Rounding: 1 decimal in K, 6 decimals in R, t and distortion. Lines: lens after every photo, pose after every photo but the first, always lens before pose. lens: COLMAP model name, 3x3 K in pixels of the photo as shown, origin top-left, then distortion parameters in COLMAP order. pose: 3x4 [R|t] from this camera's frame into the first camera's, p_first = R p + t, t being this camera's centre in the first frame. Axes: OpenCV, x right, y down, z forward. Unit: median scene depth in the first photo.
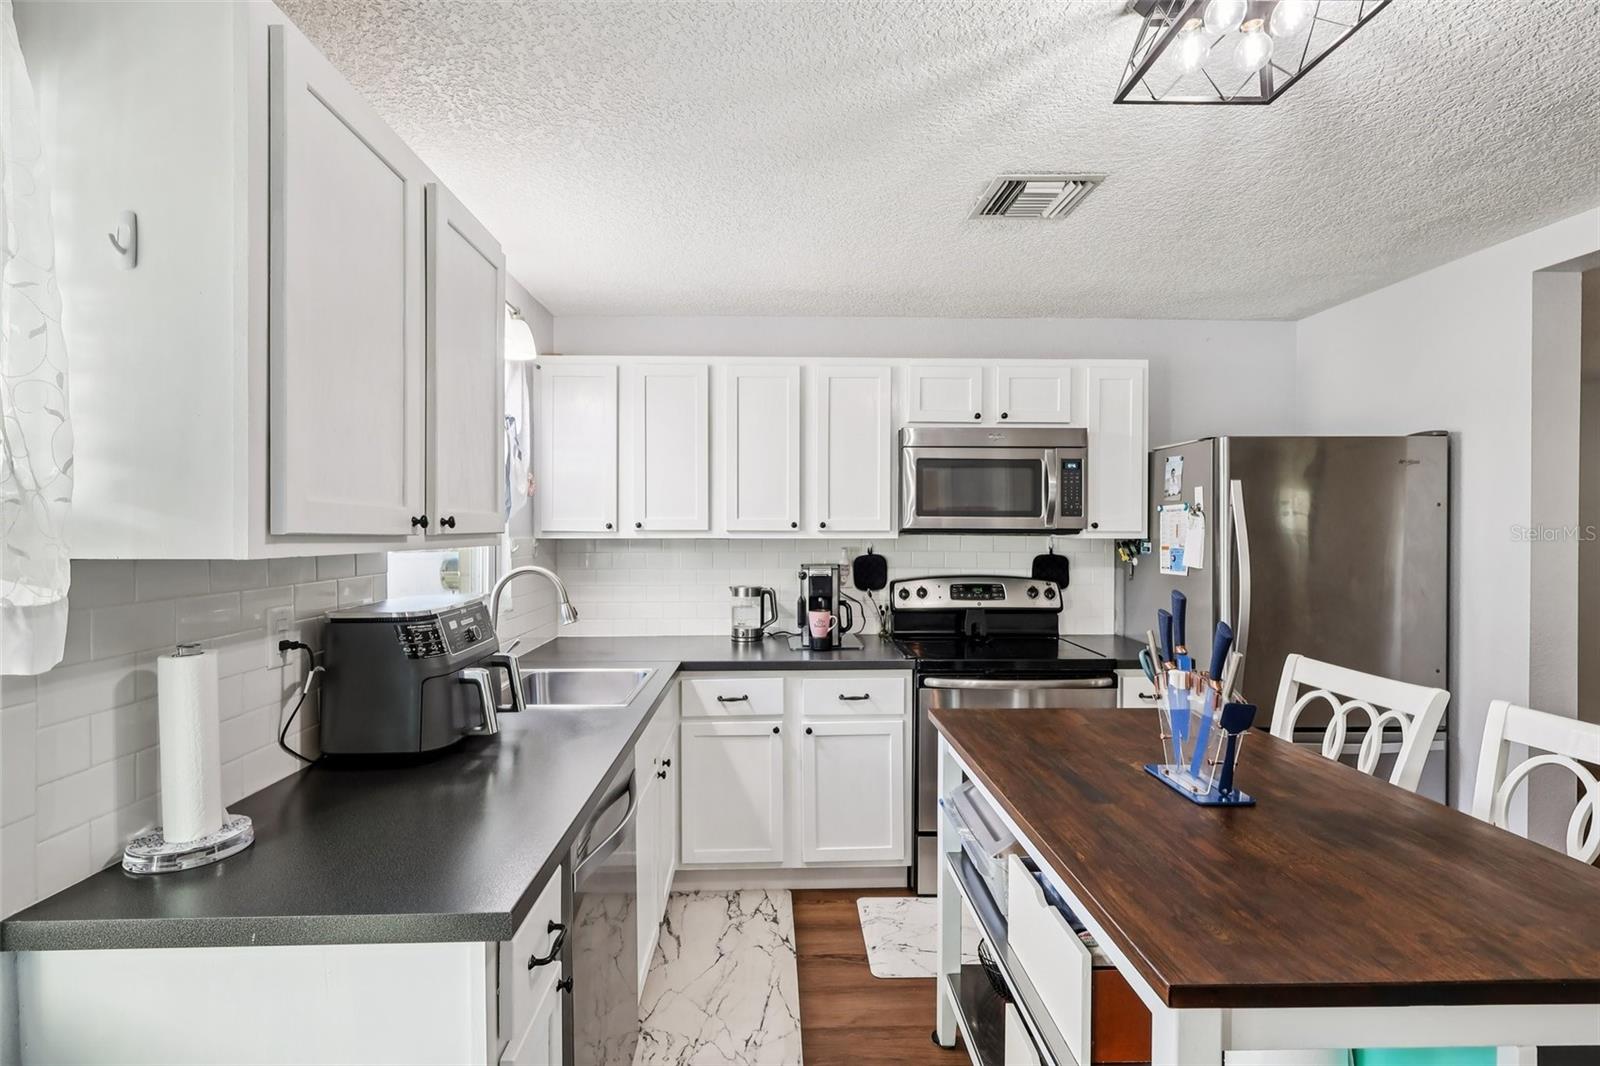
lens RADIAL K [[736.0, 0, 800.0], [0, 736.0, 533.0], [0, 0, 1]] dist [-0.000263, 0.000006]
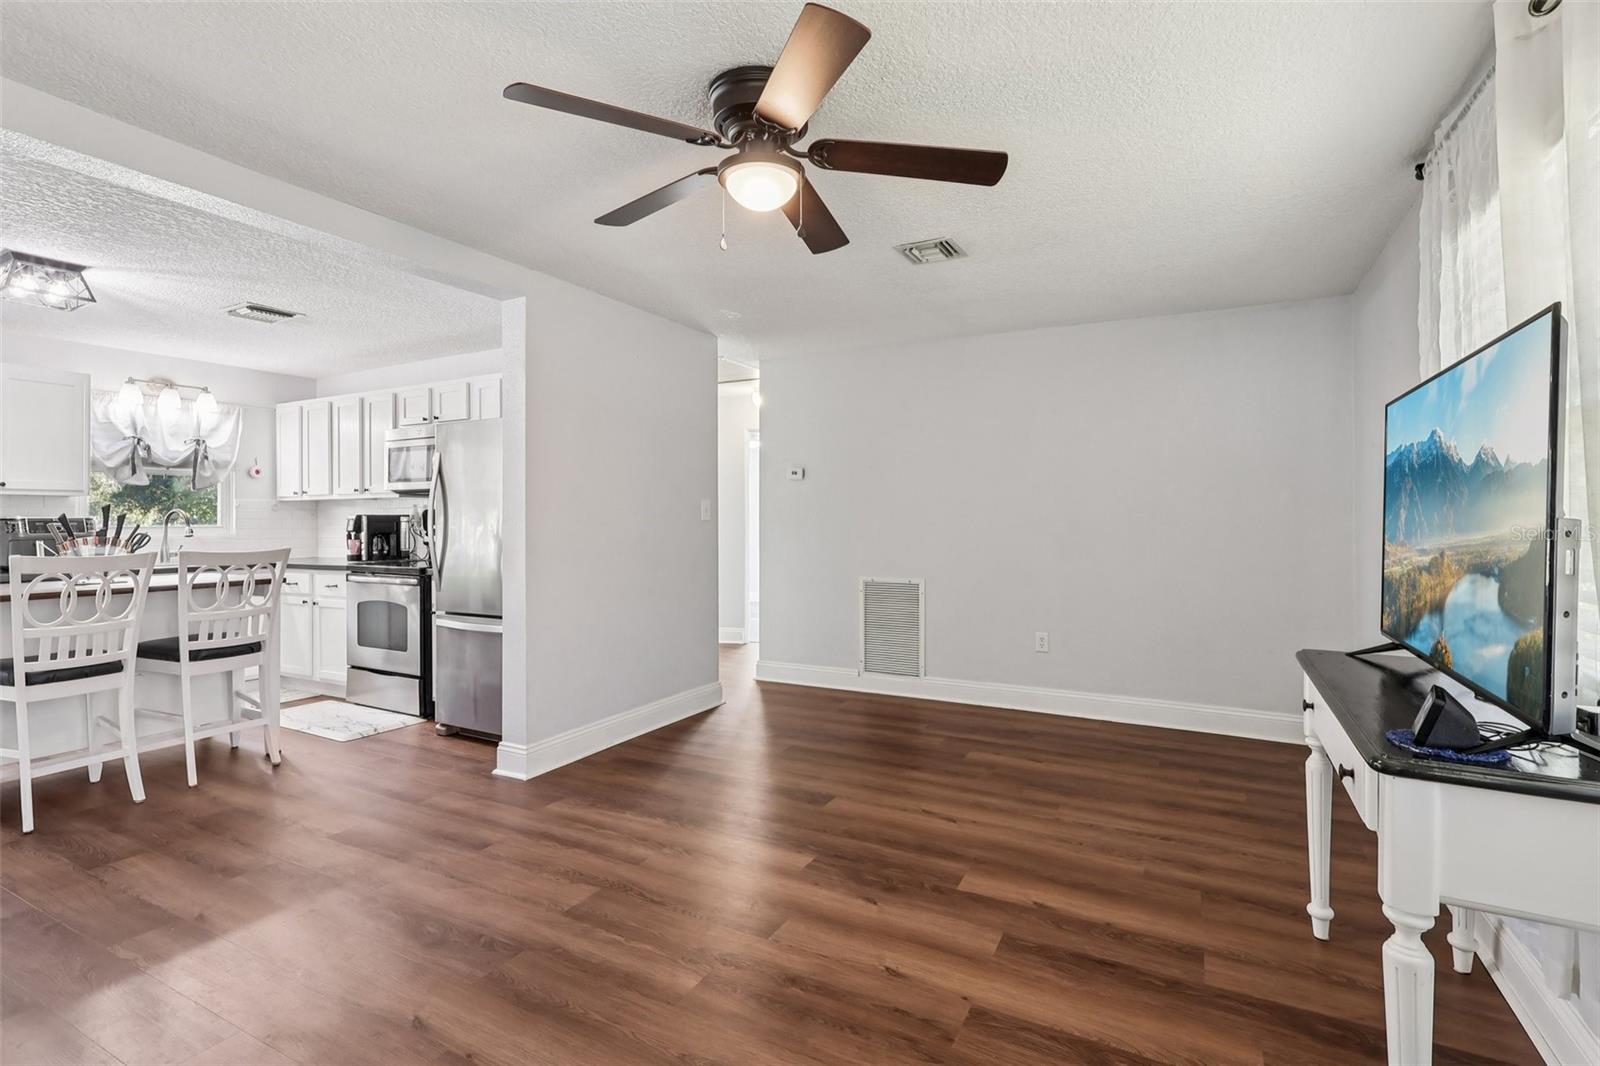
lens RADIAL K [[744.5, 0, 798.5], [0, 744.5, 511.1], [0, 0, 1]] dist [0.000647, 0.000619]
pose [[0.864070, -0.010097, -0.503271, 1.645933], [0.003209, 0.999889, -0.014550, 0.061945], [0.503362, 0.010957, 0.864006, 0.016712]]
